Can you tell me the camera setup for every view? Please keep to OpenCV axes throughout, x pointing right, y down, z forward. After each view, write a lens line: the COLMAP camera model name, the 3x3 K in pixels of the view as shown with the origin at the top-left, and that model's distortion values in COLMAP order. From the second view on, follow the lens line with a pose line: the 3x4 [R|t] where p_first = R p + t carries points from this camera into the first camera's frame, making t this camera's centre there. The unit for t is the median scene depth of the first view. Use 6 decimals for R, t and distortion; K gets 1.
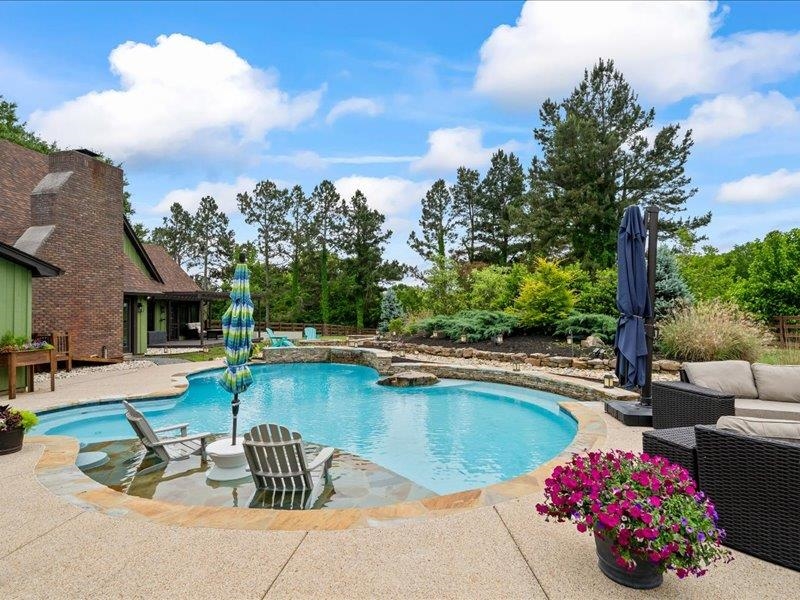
lens RADIAL K [[461.8, 0, 397.0], [0, 461.8, 290.3], [0, 0, 1]] dist [0.004130, 0.001015]
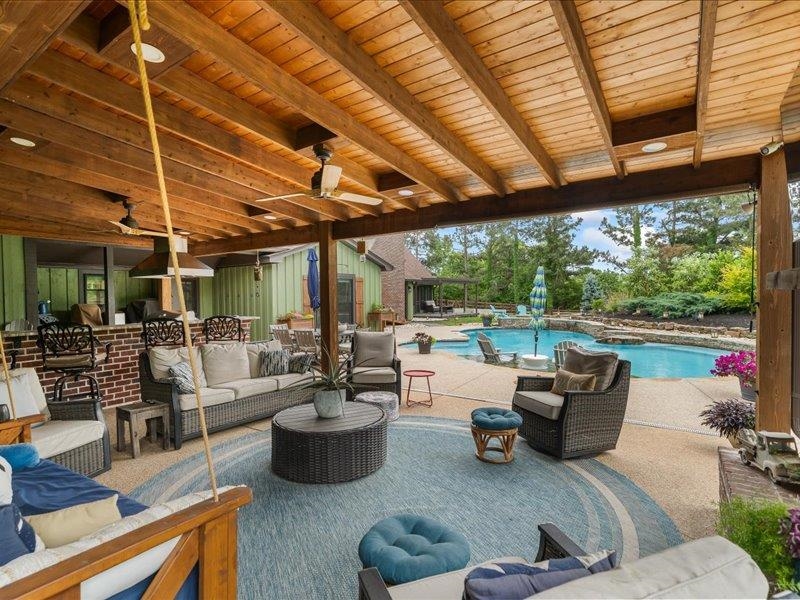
lens RADIAL K [[431.8, 0, 379.3], [0, 431.8, 301.3], [0, 0, 1]] dist [0.001772, 0.000456]
pose [[0.908727, 0.015334, -0.417109, -0.019293], [0.010589, 0.998156, 0.059765, -0.002749], [0.417257, -0.058727, 0.906889, -0.101351]]
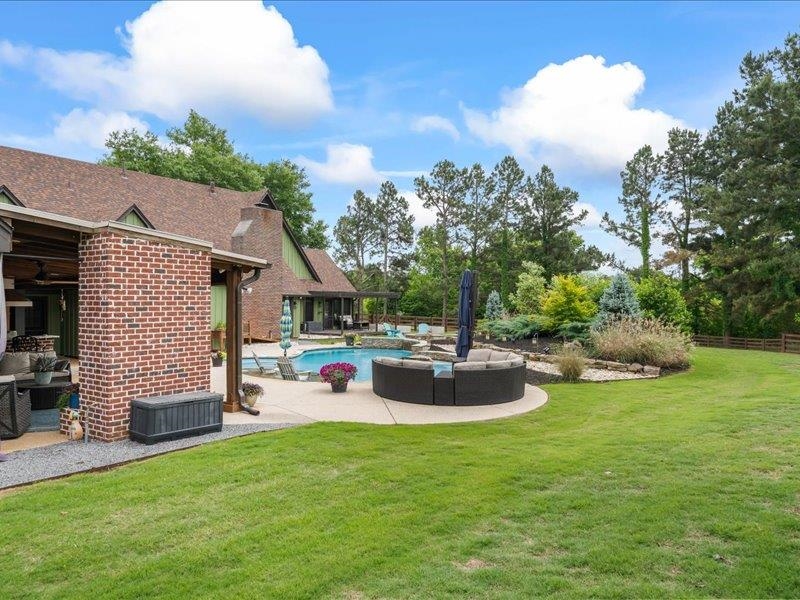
lens RADIAL K [[641.8, 0, 397.9], [0, 641.8, 298.9], [0, 0, 1]] dist [-0.011791, -0.001860]
pose [[0.905975, 0.023852, -0.422658, 0.178911], [-0.003846, 0.998834, 0.048124, -0.024635], [0.423313, -0.041974, 0.905011, -0.205689]]
